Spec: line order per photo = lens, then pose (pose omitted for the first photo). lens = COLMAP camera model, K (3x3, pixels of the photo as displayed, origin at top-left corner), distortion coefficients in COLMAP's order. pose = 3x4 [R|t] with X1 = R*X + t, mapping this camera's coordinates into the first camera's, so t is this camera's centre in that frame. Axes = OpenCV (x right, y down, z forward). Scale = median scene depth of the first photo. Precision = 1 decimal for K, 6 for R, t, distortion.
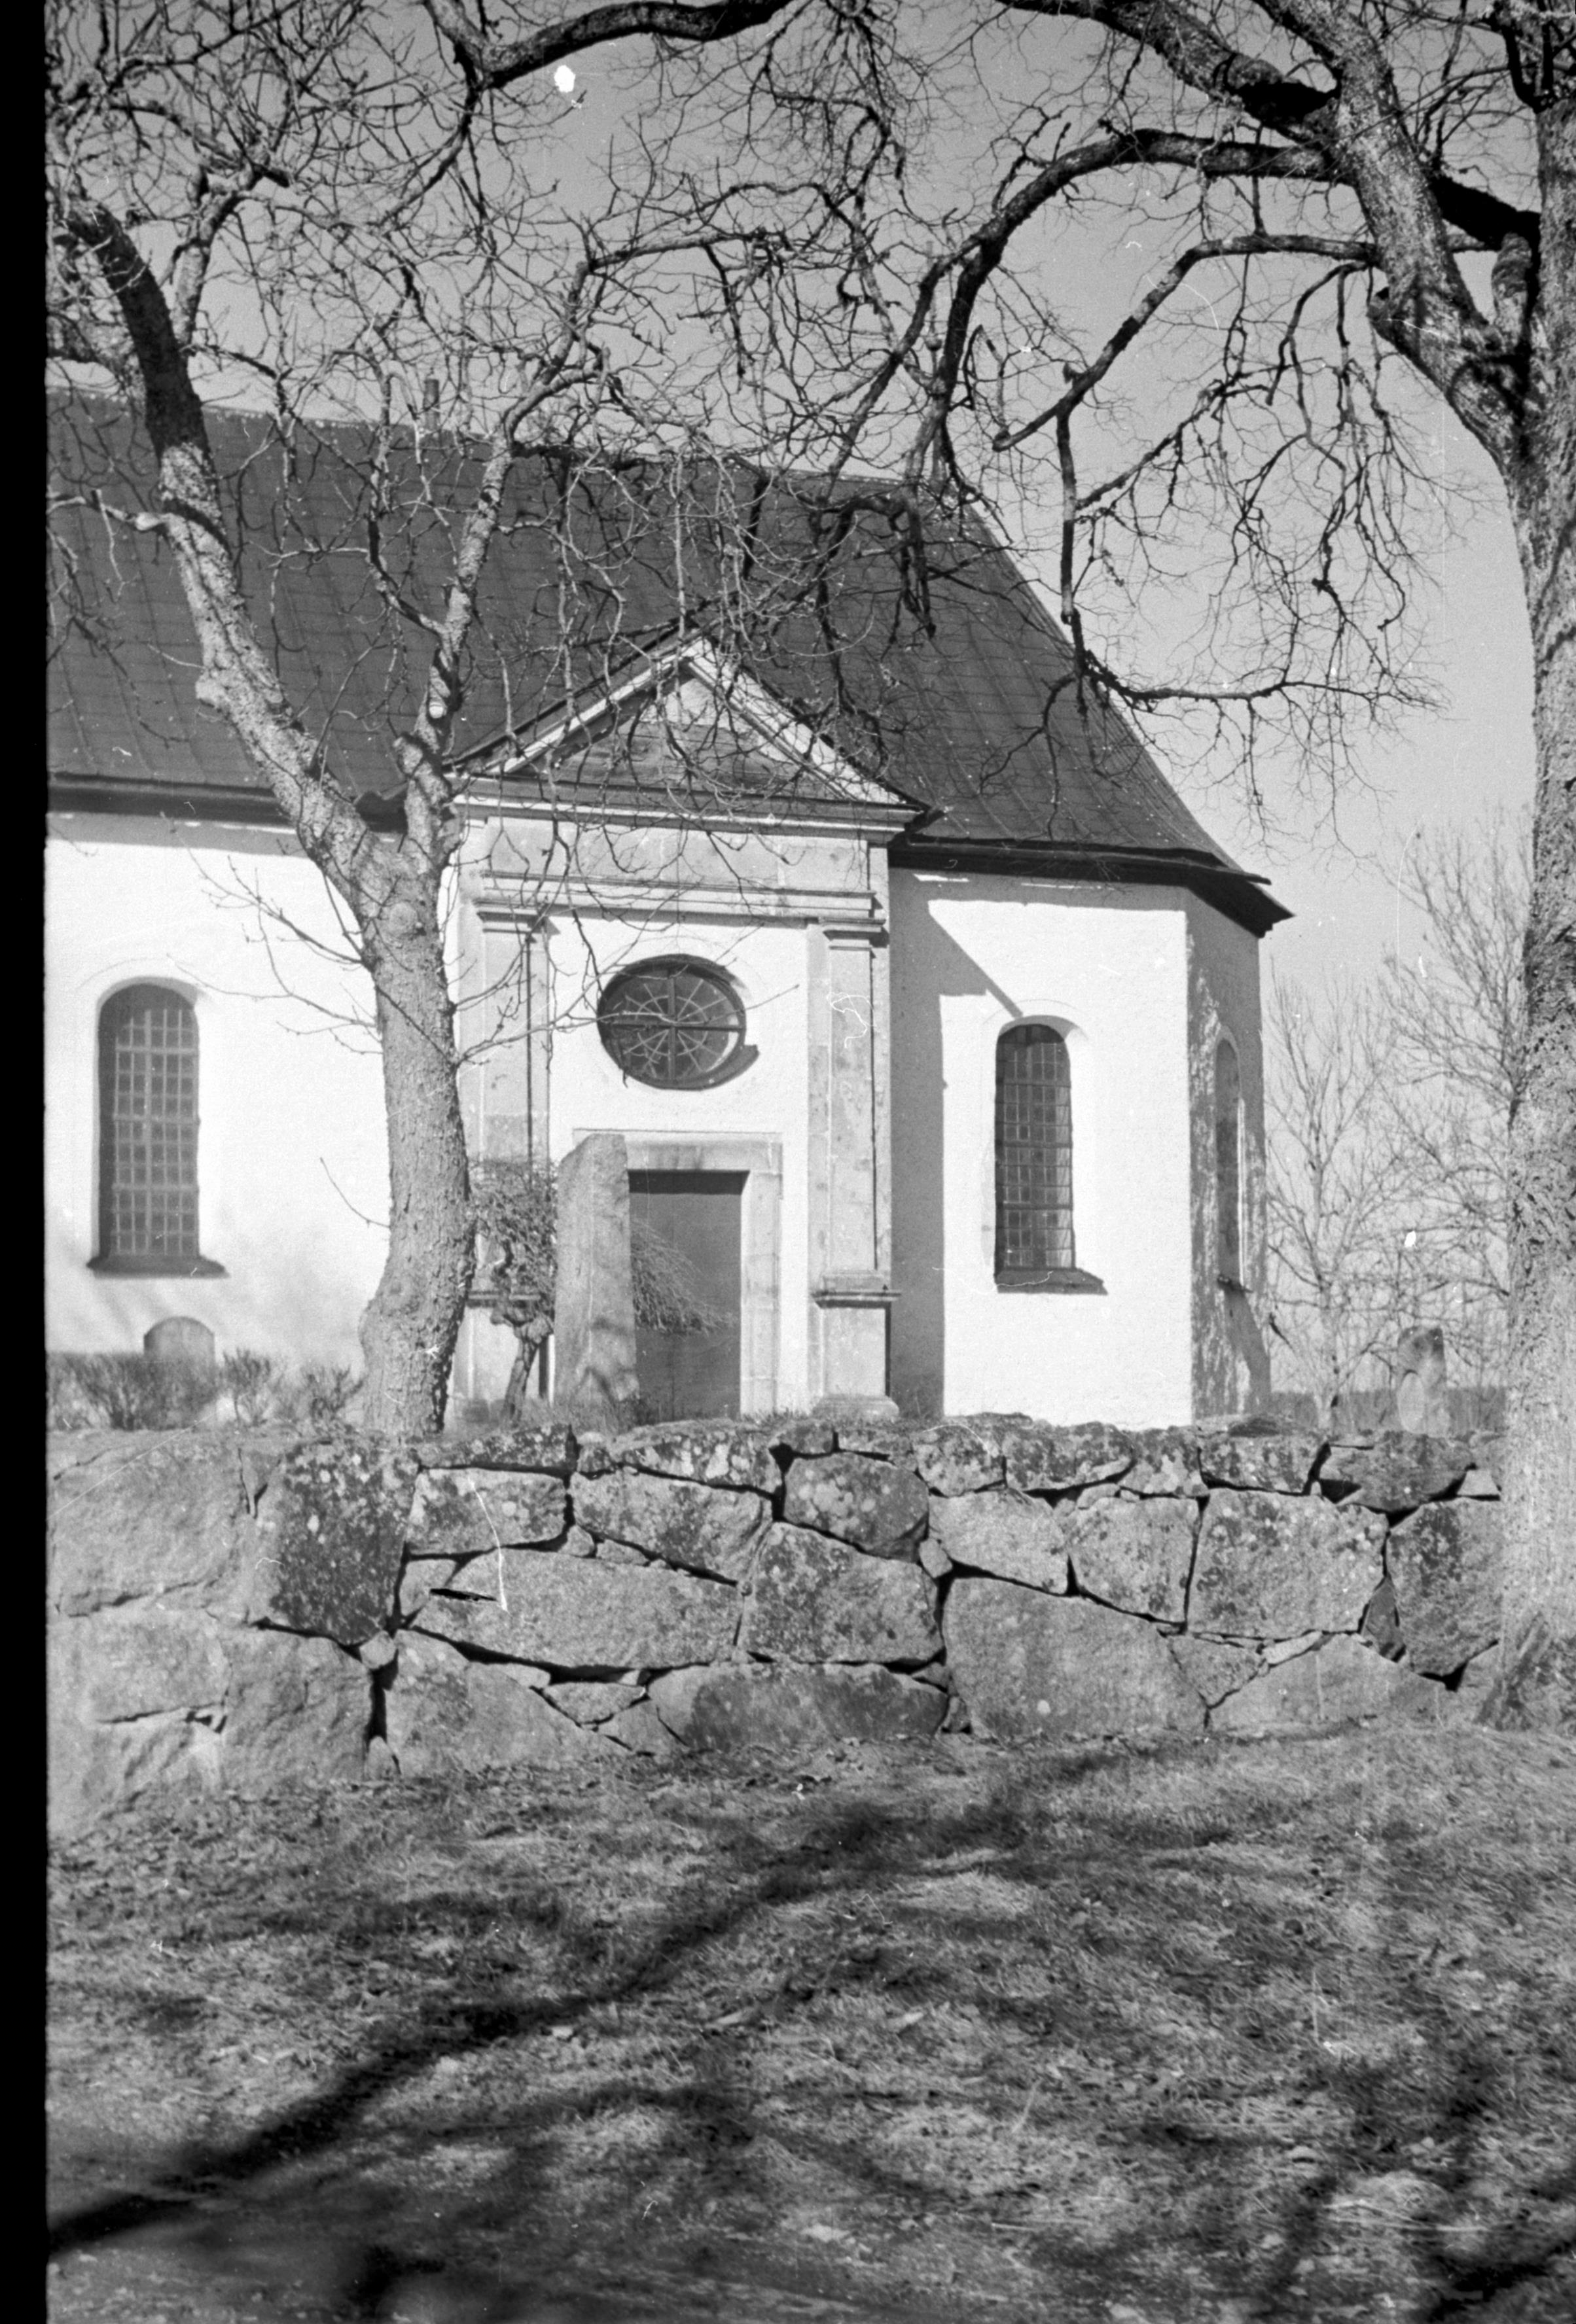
lens RADIAL K [[3212.4, 0, 789.0], [0, 3212.4, 1129.9], [0, 0, 1]] dist [0.029028, 0.006558]
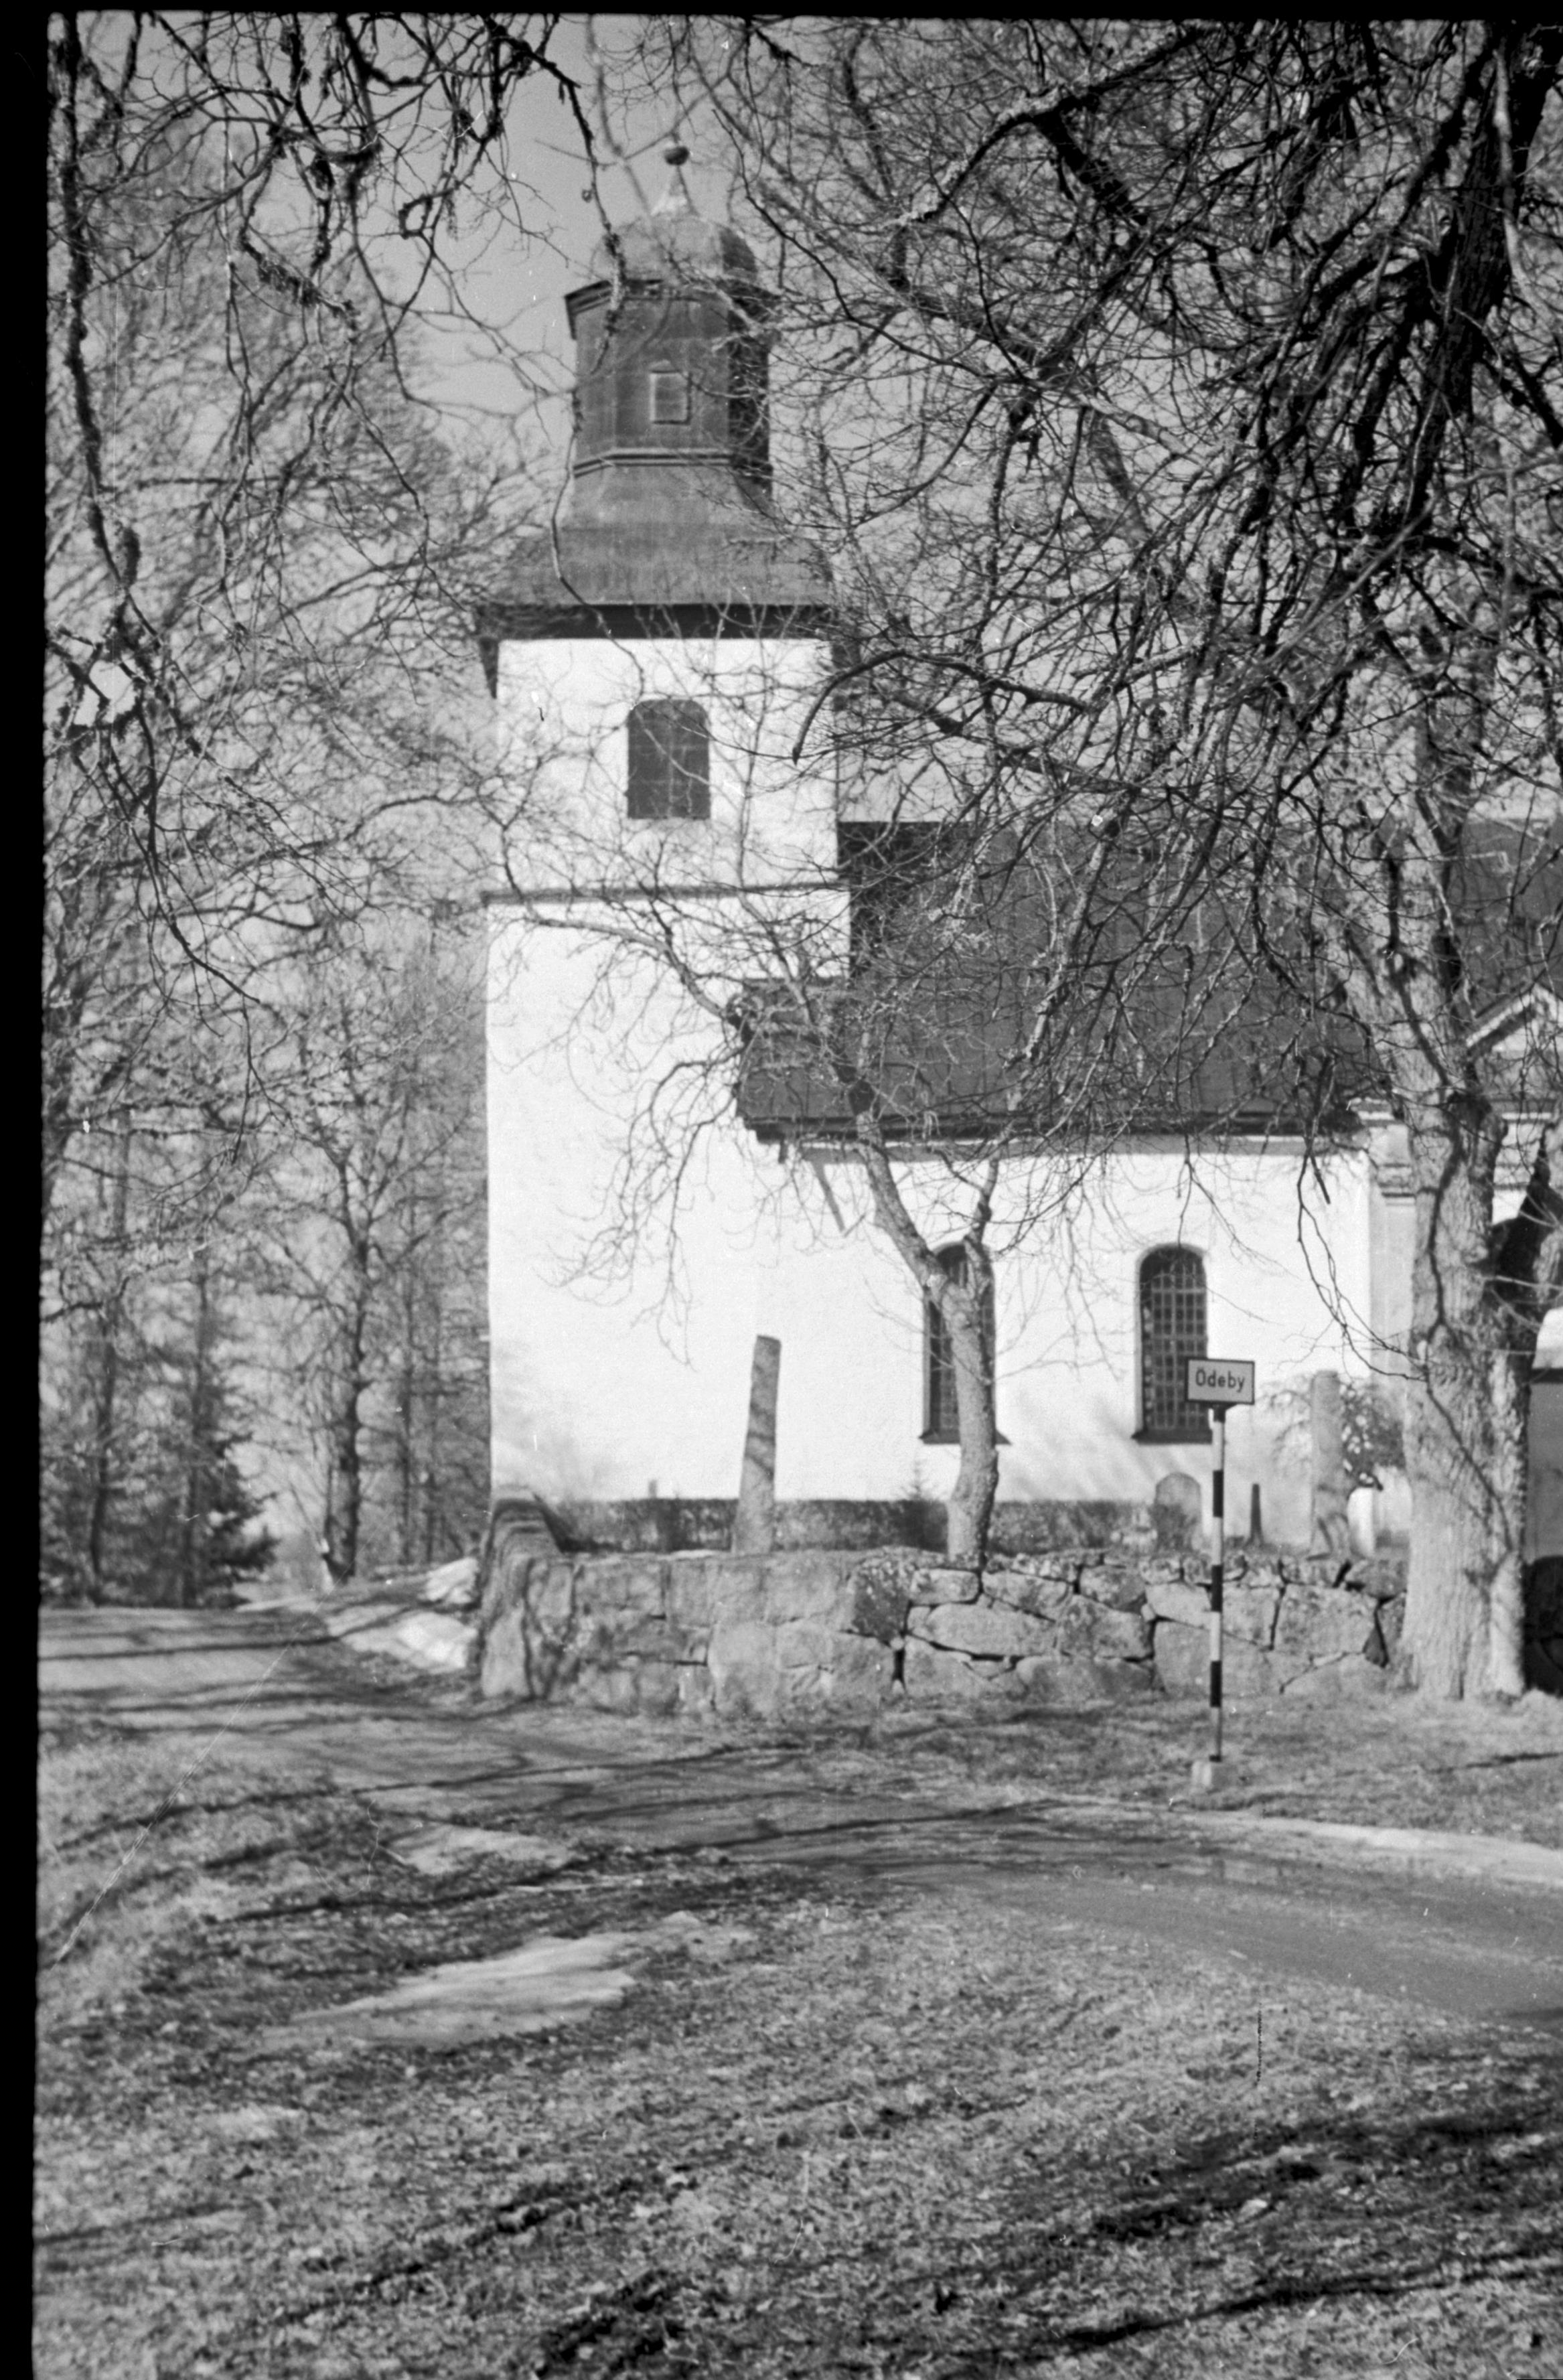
lens RADIAL K [[2935.0, 0, 781.5], [0, 2935.0, 1190.0], [0, 0, 1]] dist [0.026025, -0.027781]
pose [[0.902849, -0.040037, -0.428089, 0.682551], [0.028395, 0.999034, -0.033547, -0.097259], [0.429019, 0.018132, 0.903114, -0.940142]]
